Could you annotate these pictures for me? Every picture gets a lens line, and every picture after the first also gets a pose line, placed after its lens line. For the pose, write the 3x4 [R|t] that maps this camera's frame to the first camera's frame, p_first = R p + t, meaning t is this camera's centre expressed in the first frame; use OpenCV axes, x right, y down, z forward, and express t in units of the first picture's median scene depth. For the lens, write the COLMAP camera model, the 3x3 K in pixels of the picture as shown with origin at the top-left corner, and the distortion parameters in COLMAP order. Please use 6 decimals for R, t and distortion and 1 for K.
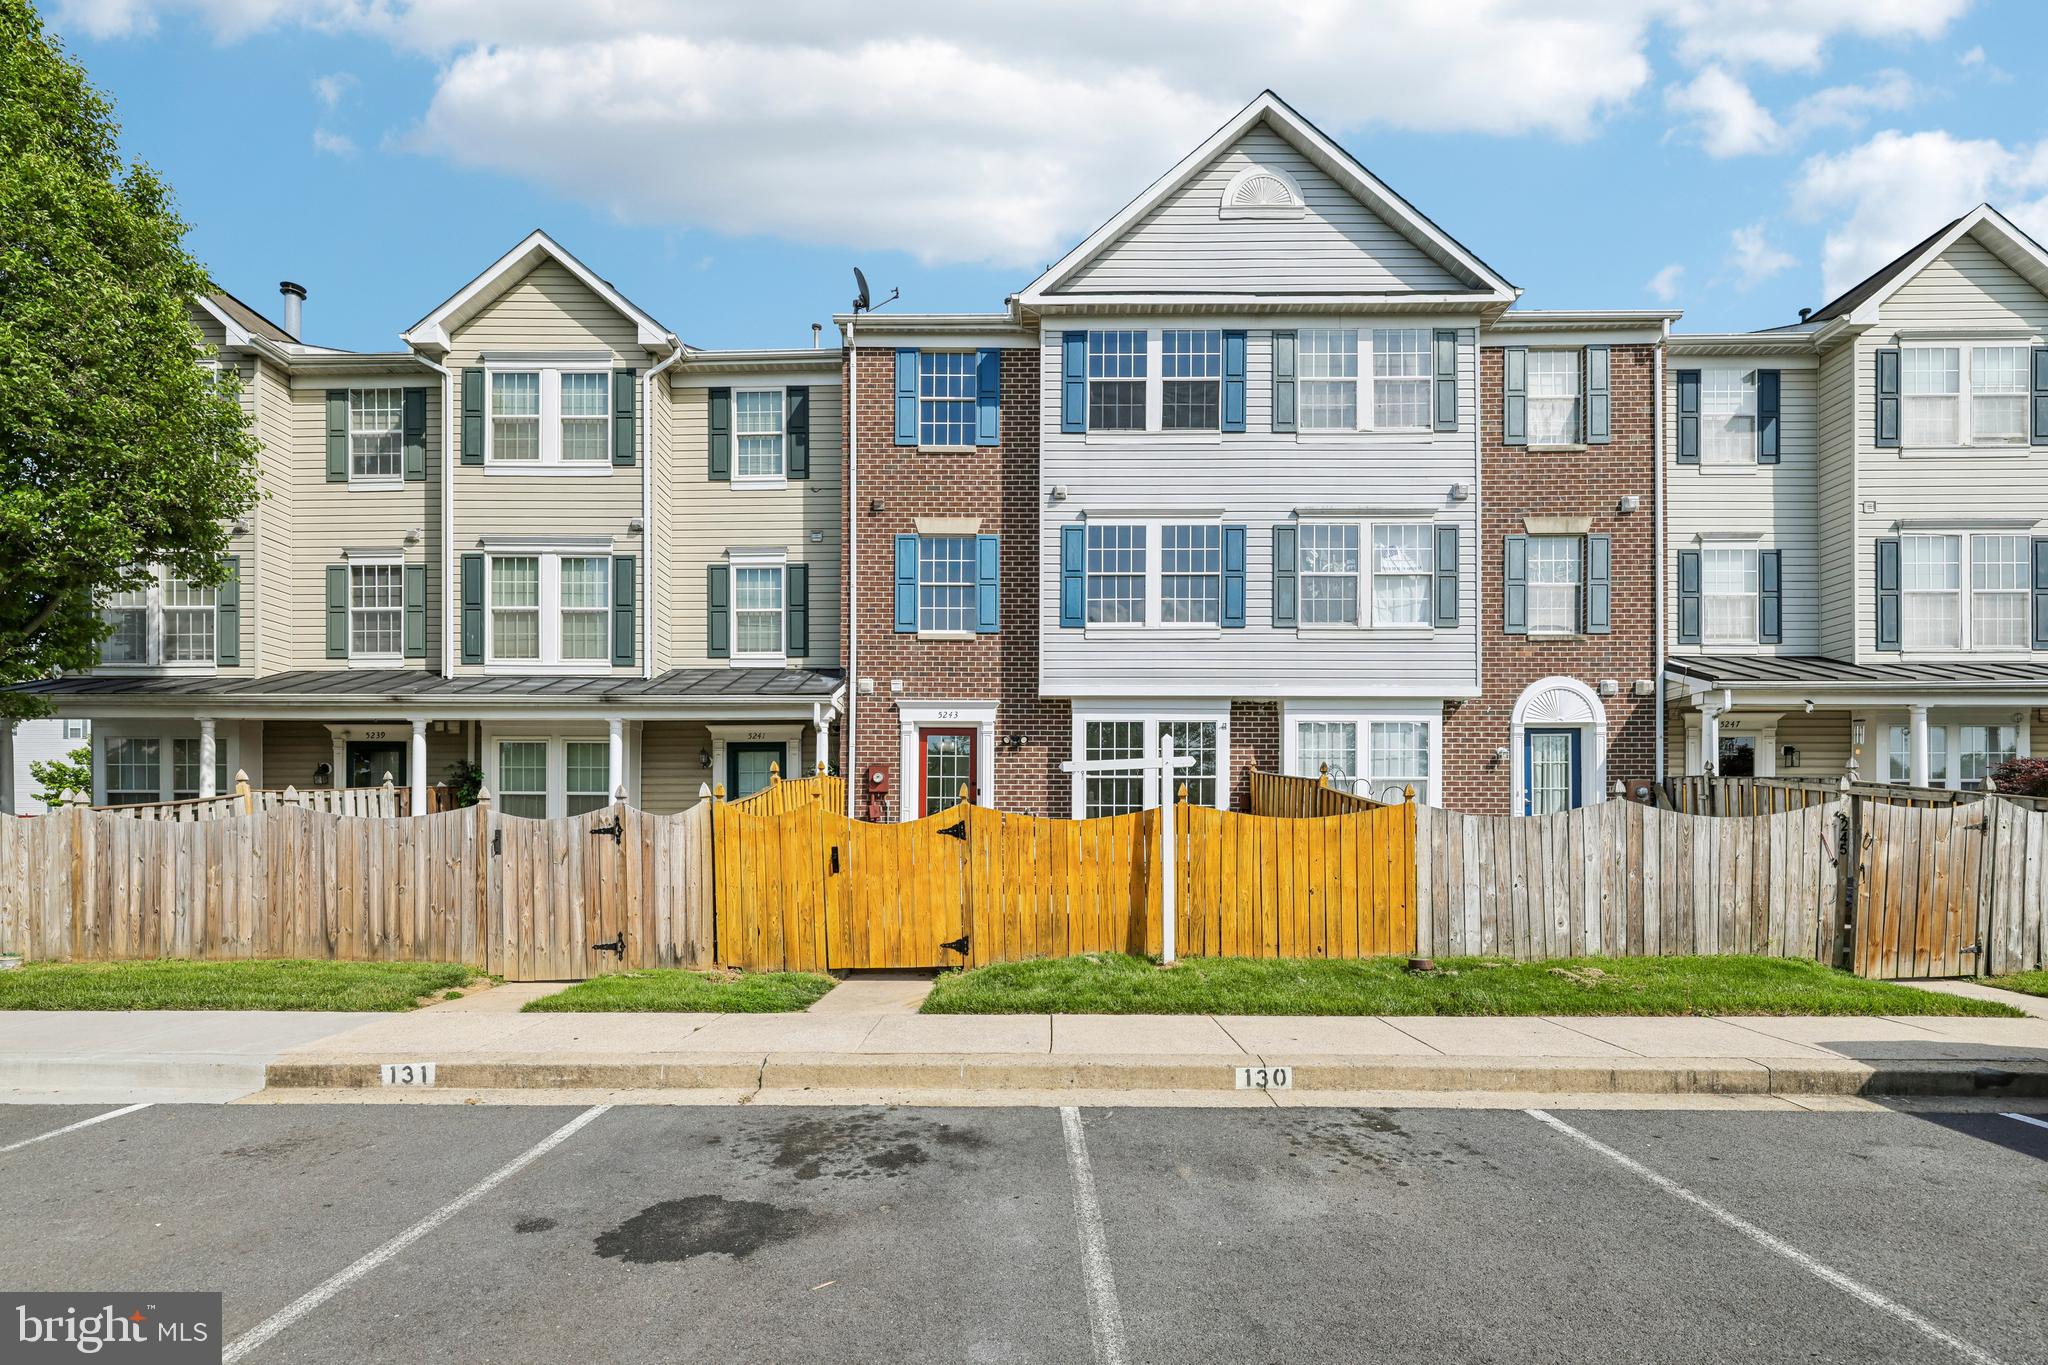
lens RADIAL K [[869.1, 0, 1021.2], [0, 869.1, 828.4], [0, 0, 1]] dist [-0.000389, 0.000269]
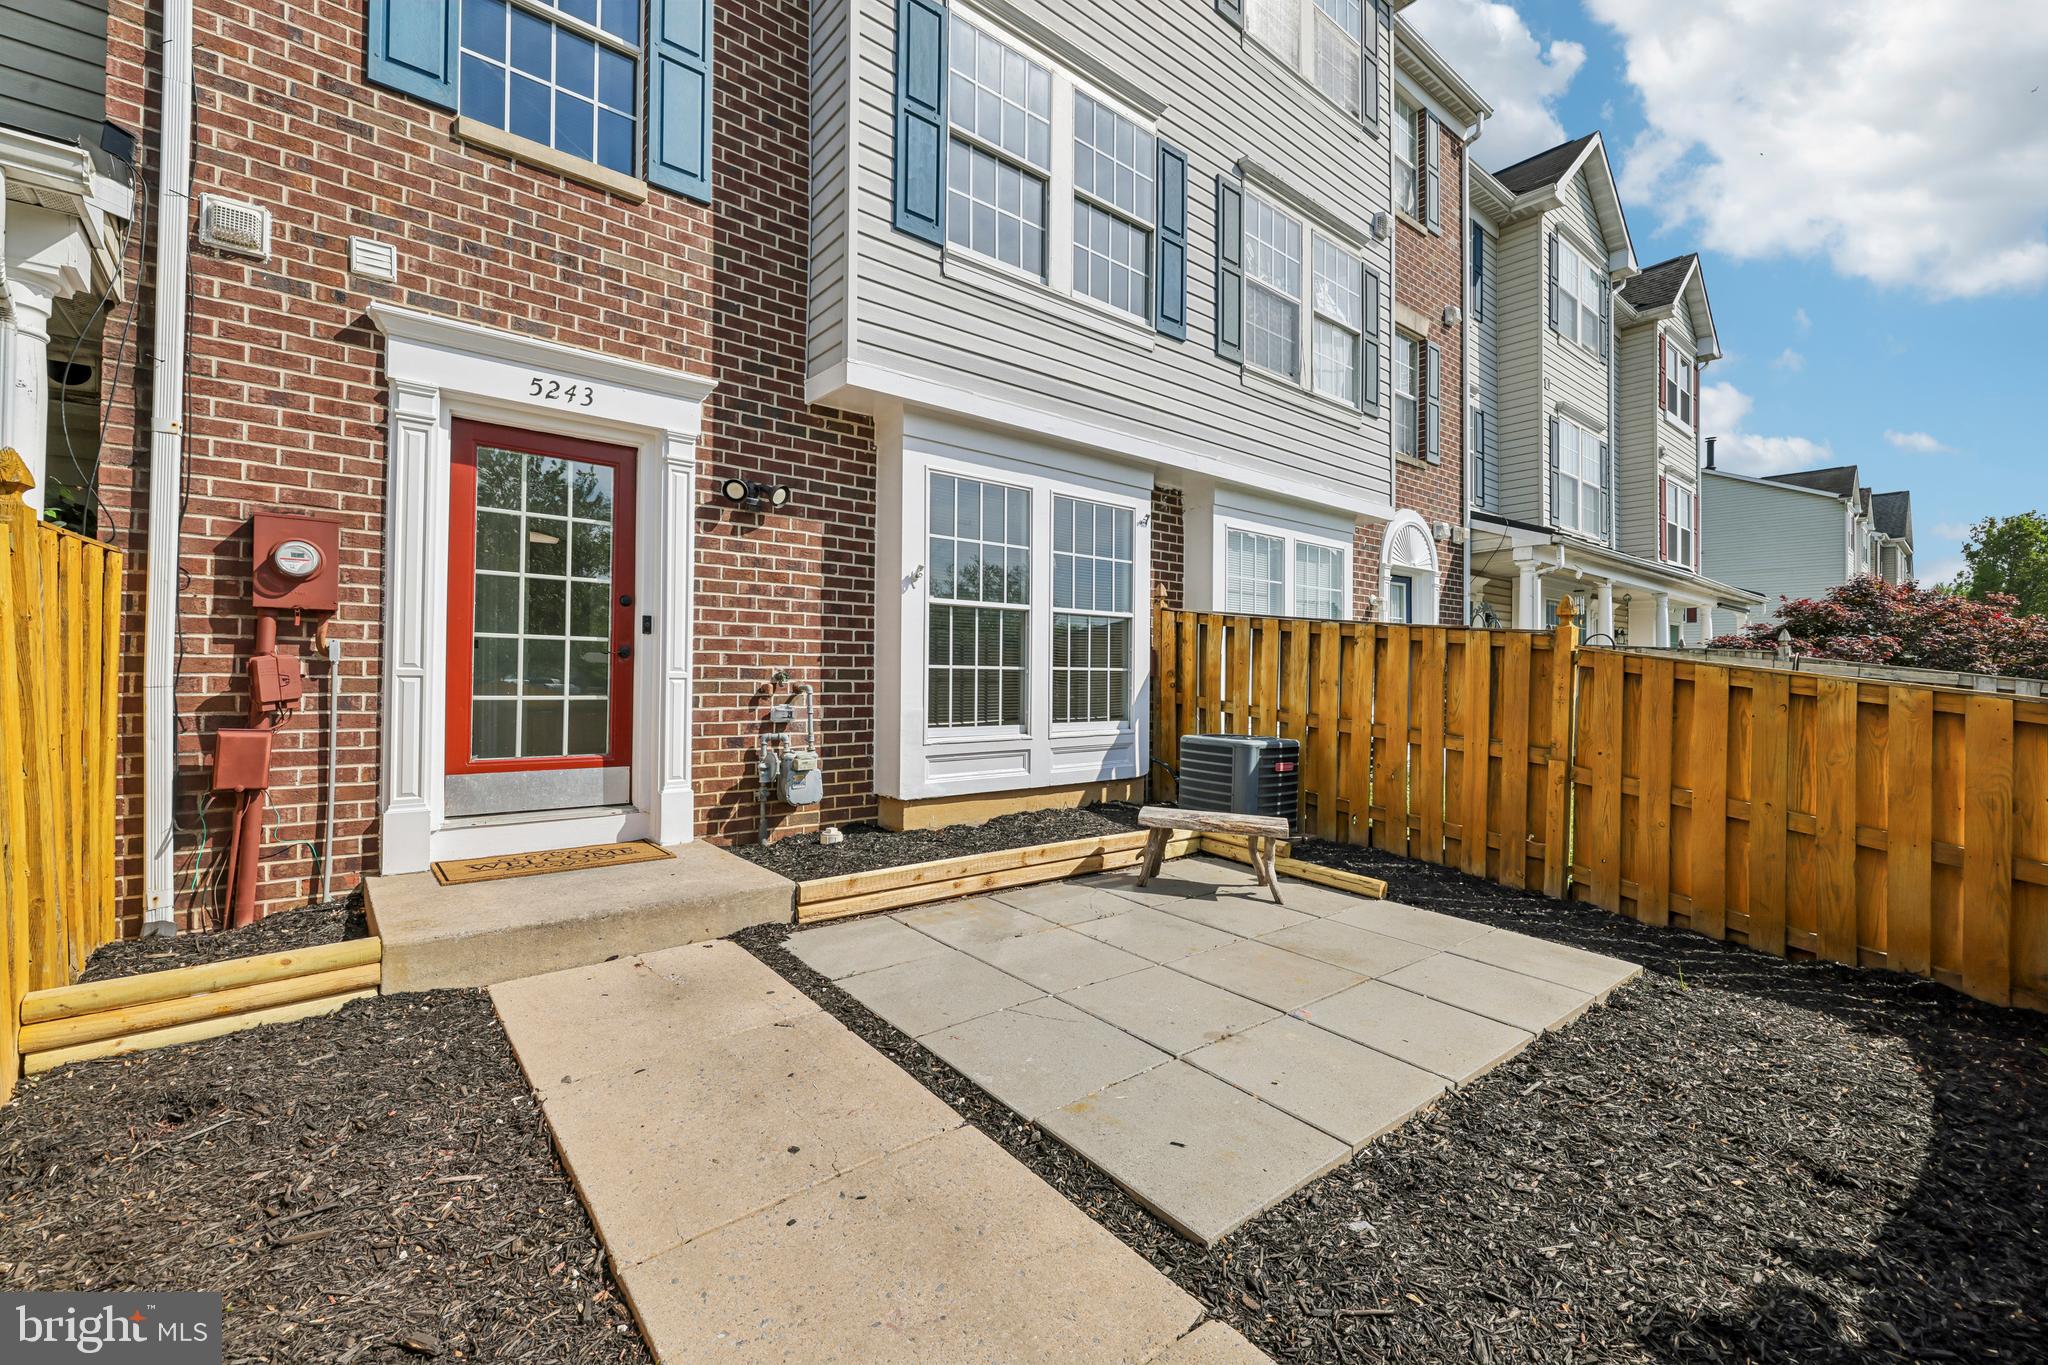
lens RADIAL K [[866.8, 0, 1006.2], [0, 866.8, 669.2], [0, 0, 1]] dist [-0.002779, -0.000104]
pose [[0.768169, 0.009715, 0.640173, -0.168173], [-0.009099, 0.999950, -0.004257, -0.023440], [-0.640182, -0.002554, 0.768219, 0.640267]]
